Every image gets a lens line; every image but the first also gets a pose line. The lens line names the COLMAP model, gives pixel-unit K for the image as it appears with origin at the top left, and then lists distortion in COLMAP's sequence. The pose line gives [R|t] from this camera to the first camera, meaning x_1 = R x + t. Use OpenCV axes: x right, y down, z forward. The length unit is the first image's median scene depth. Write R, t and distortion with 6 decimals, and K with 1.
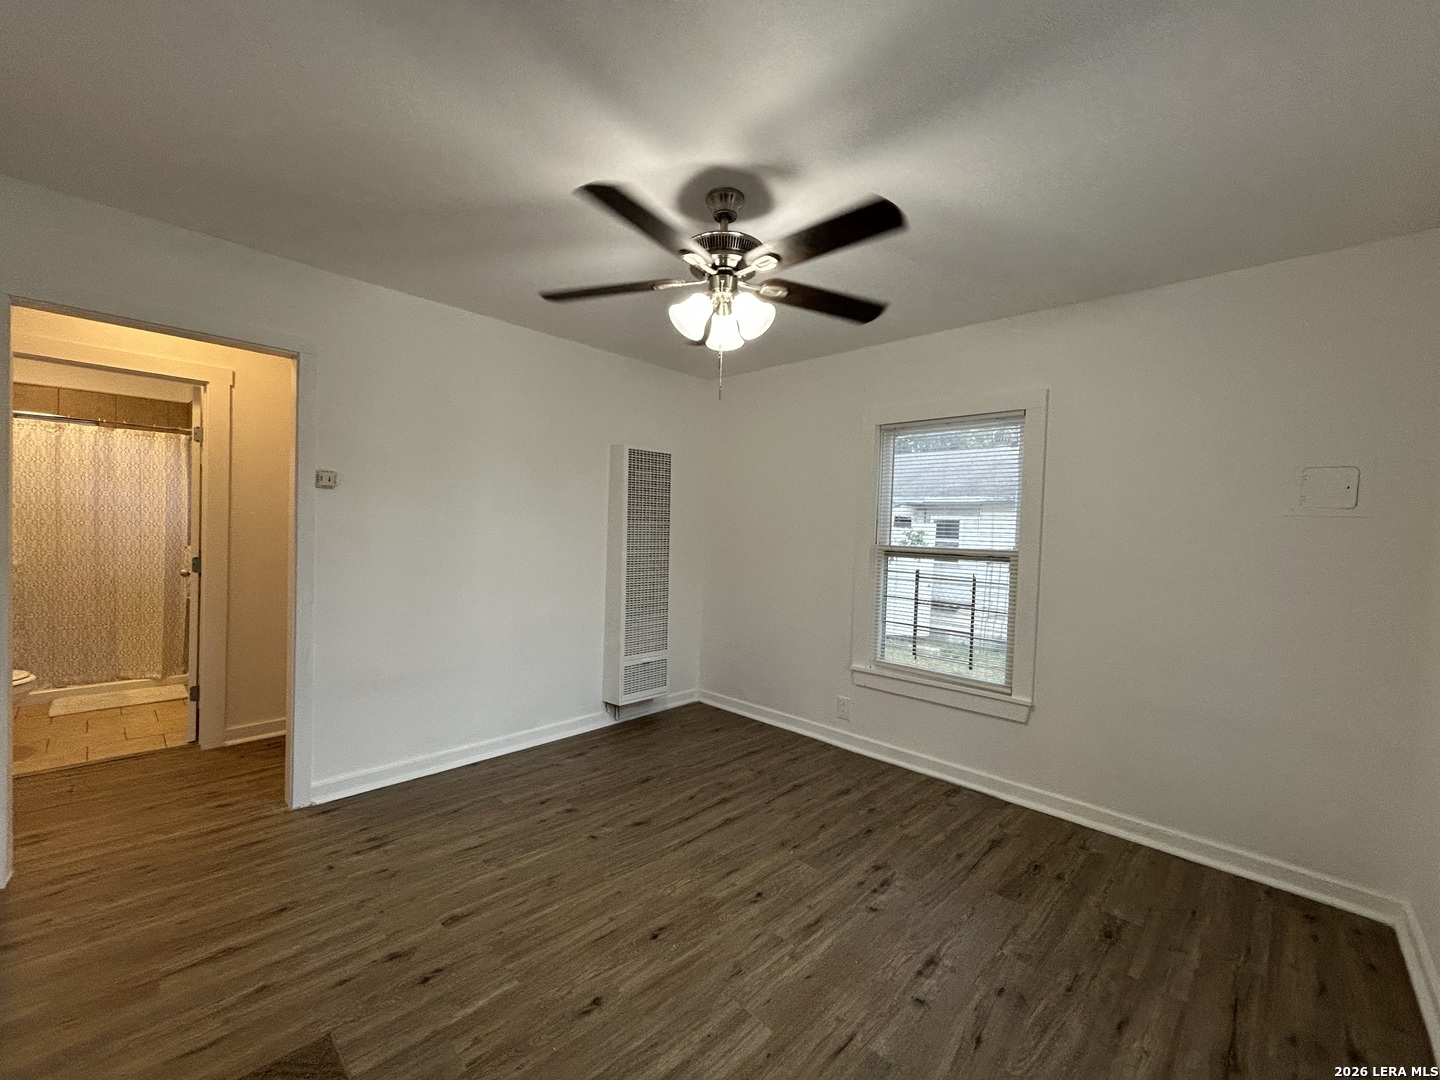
lens RADIAL K [[590.0, 0, 717.1], [0, 590.0, 546.4], [0, 0, 1]] dist [-0.000289, 0.003048]
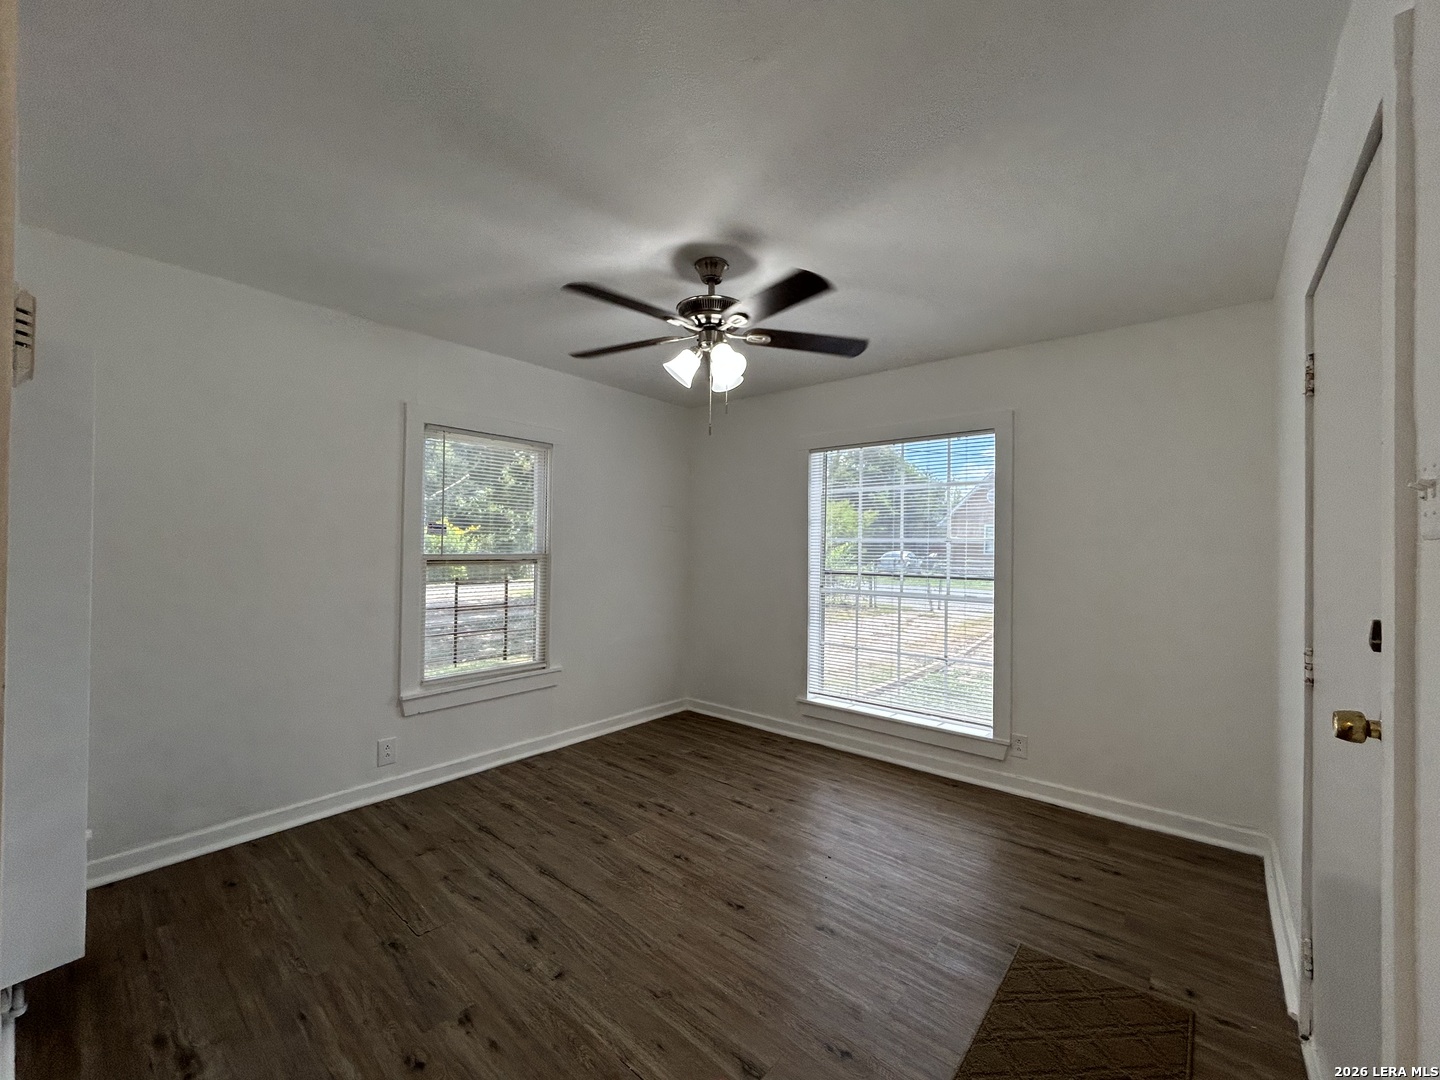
lens RADIAL K [[590.0, 0, 714.8], [0, 590.0, 540.9], [0, 0, 1]] dist [-0.000289, 0.003048]
pose [[-0.061315, -0.022926, 0.997855, -0.857641], [0.014991, 0.999602, 0.023887, -0.049650], [-0.998006, 0.016423, -0.060947, 0.778855]]
